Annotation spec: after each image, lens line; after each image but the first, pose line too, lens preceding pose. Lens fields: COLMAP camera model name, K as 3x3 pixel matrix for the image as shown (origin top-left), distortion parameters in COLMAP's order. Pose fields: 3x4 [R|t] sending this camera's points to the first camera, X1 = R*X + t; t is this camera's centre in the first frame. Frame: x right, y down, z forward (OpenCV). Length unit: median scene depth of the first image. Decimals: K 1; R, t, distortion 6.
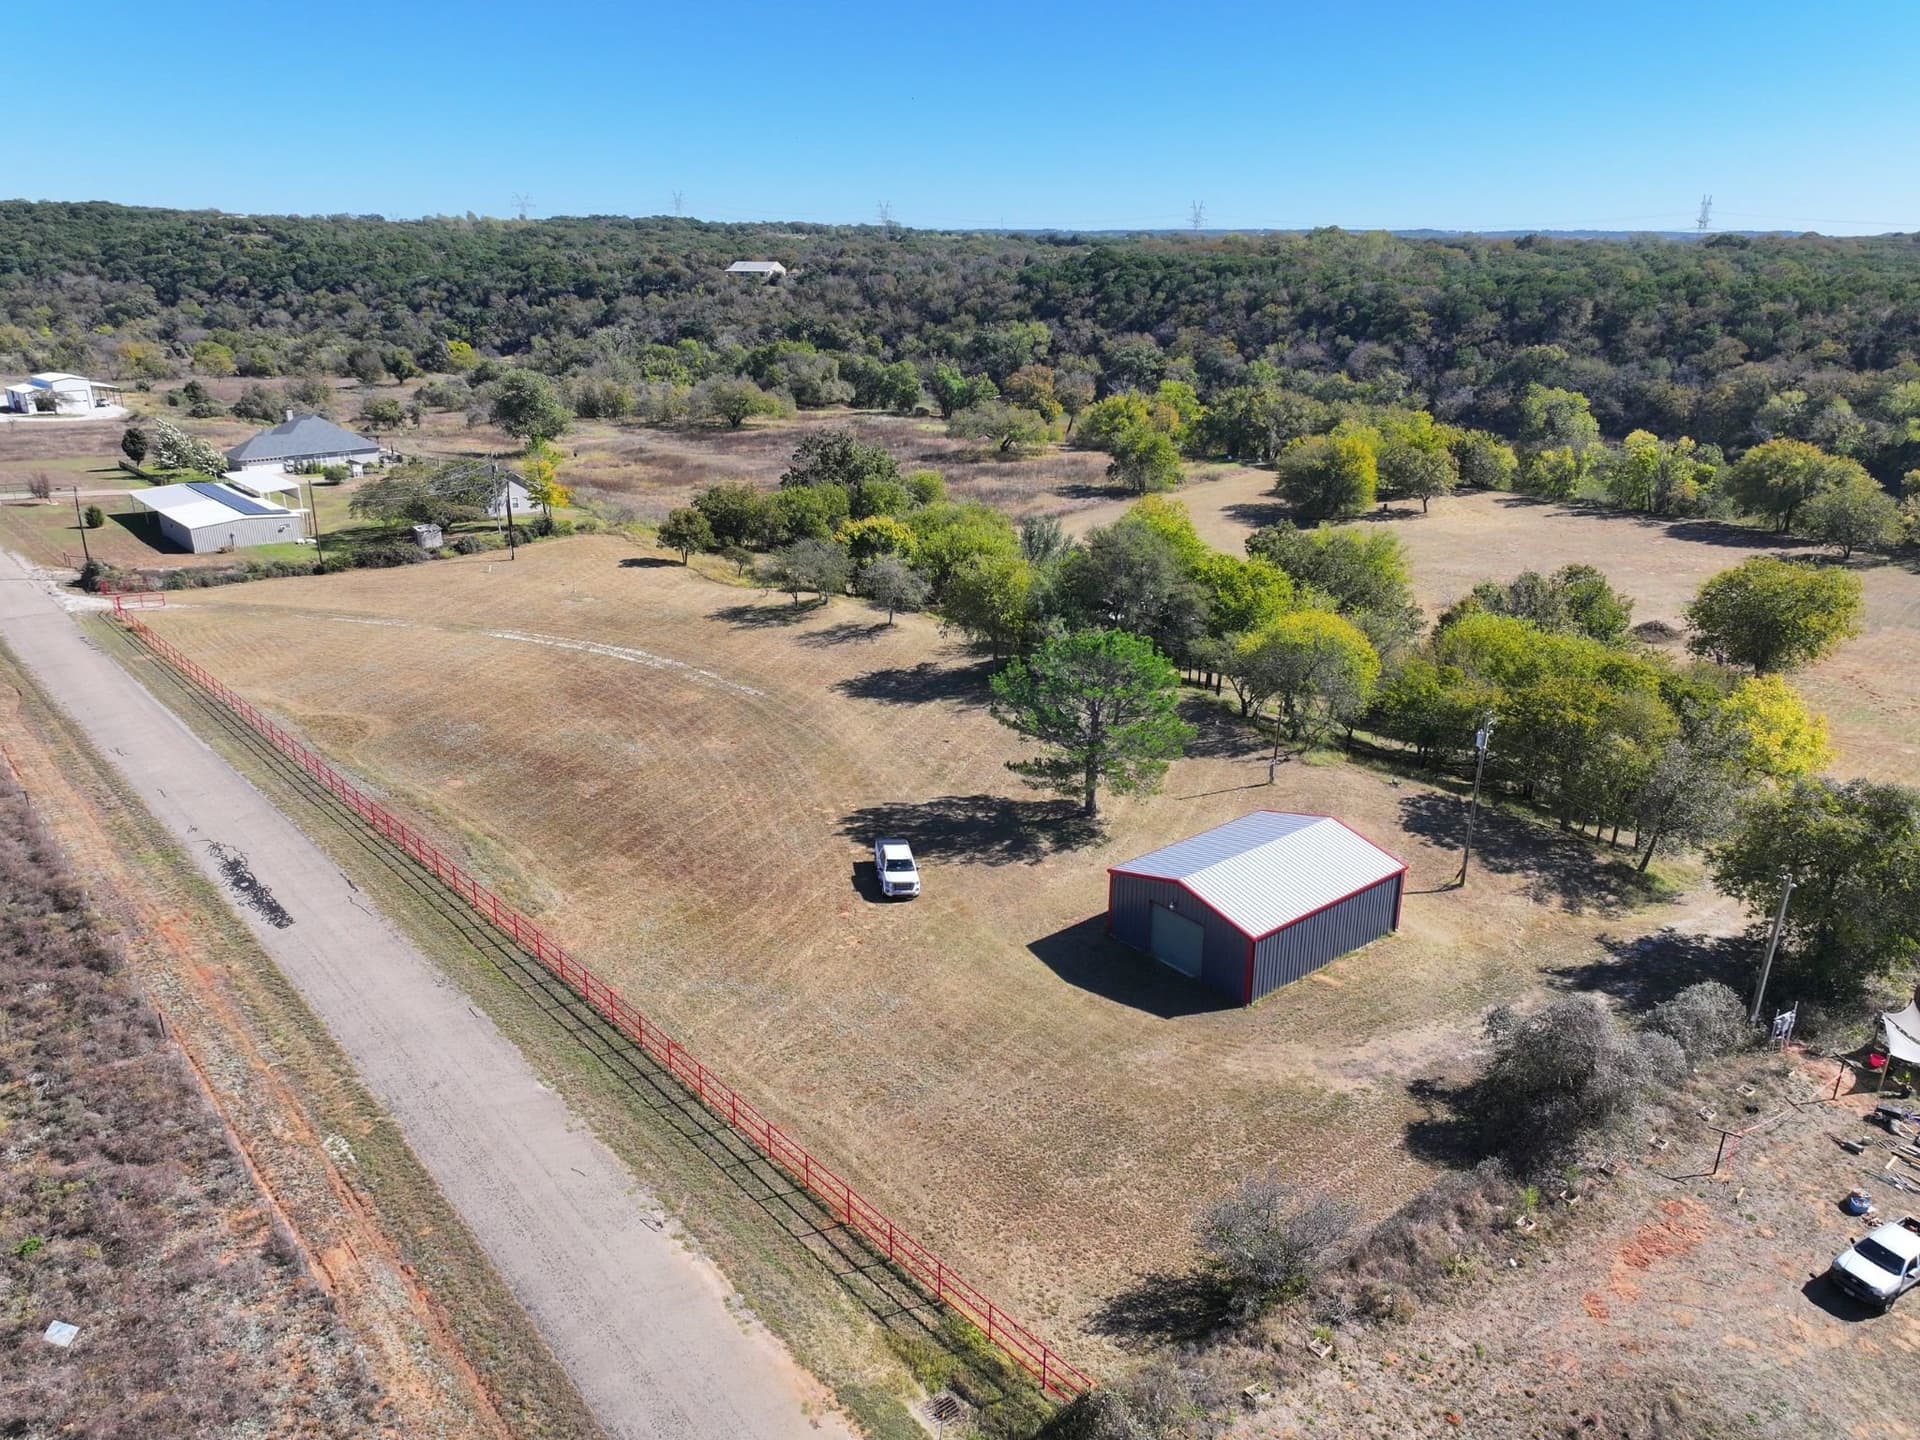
lens RADIAL K [[1341.5, 0, 956.8], [0, 1341.5, 719.6], [0, 0, 1]] dist [0.004943, 0.011940]
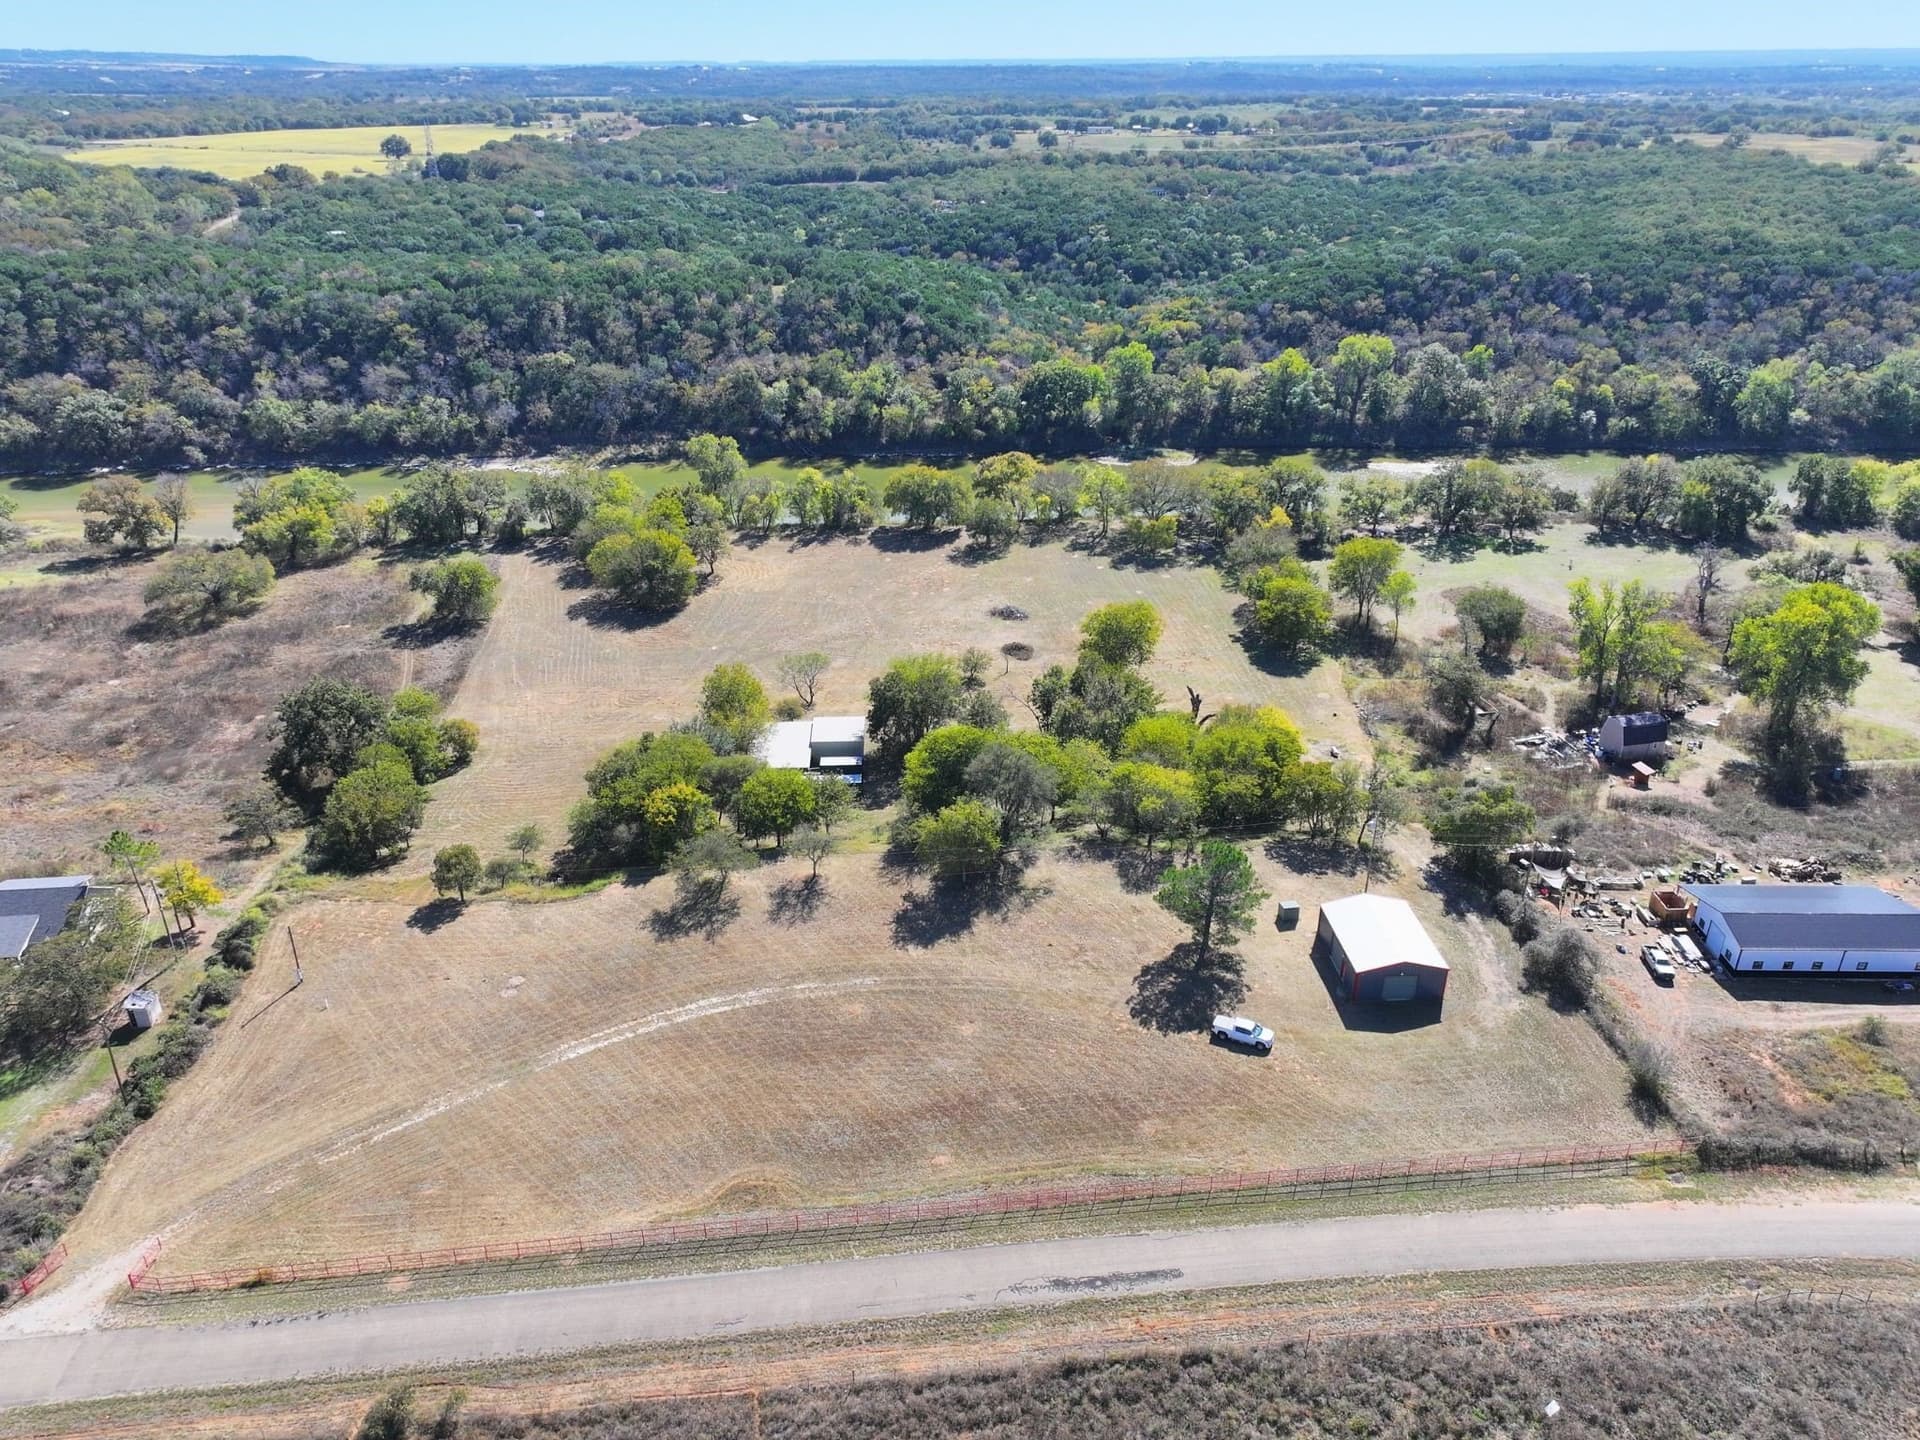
lens RADIAL K [[1341.5, 0, 952.0], [0, 1341.5, 715.6], [0, 0, 1]] dist [0.004943, 0.011940]
pose [[0.579423, -0.358365, 0.732013, -1.442868], [0.272701, 0.931624, 0.240232, -0.820389], [-0.768052, 0.060425, 0.637531, 0.173903]]
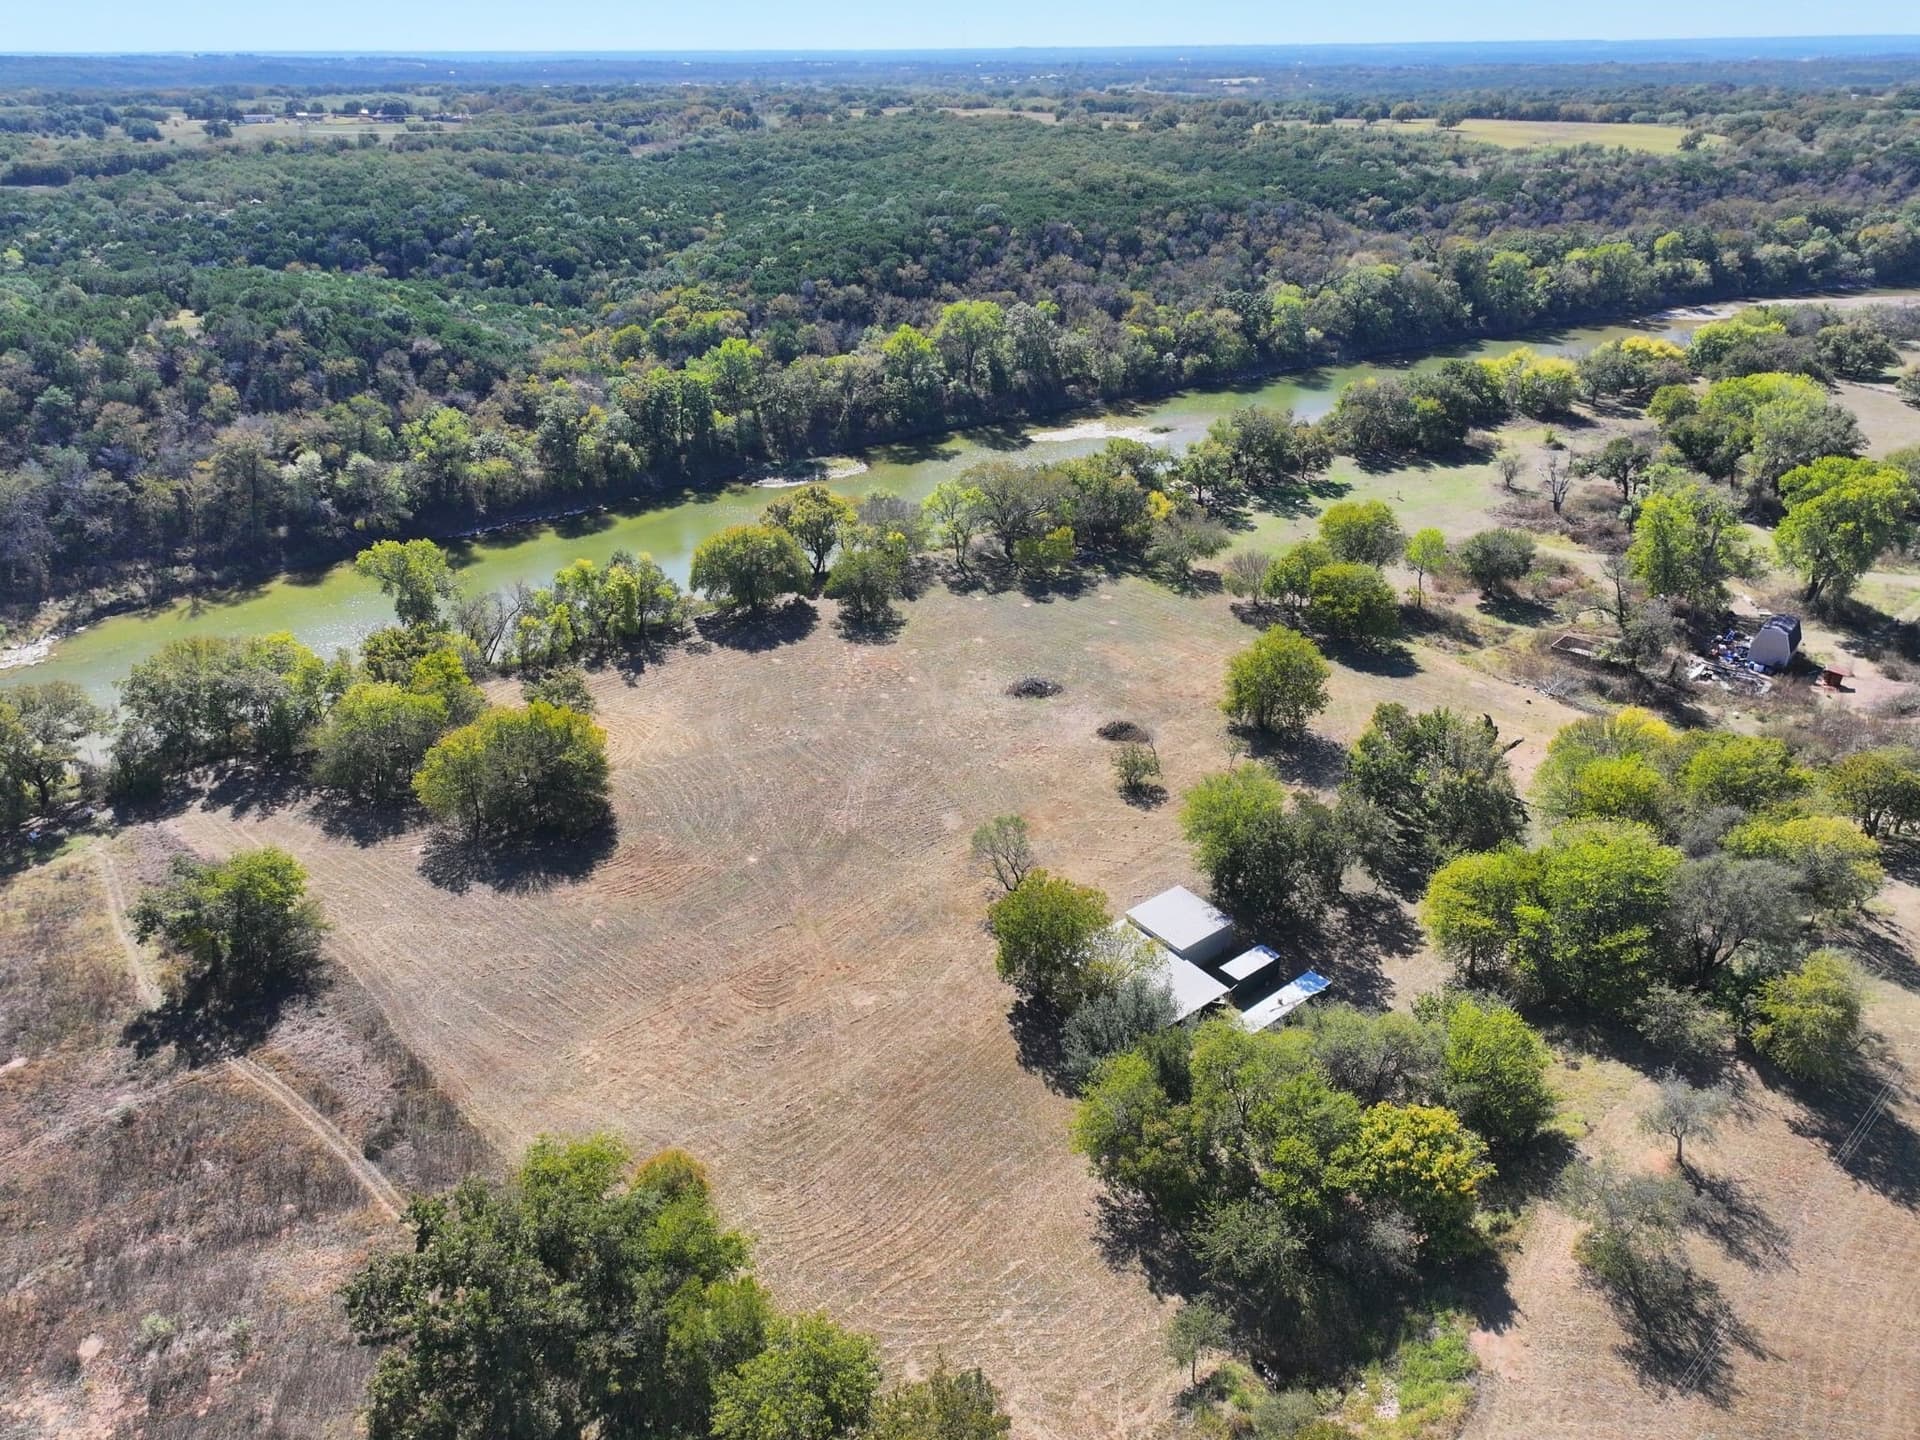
lens RADIAL K [[1341.5, 0, 962.6], [0, 1341.5, 724.0], [0, 0, 1]] dist [0.004943, 0.011940]
pose [[-0.022794, -0.446155, 0.894666, -1.067441], [0.337188, 0.839032, 0.427002, -1.297957], [-0.941161, 0.311404, 0.131313, 2.097575]]
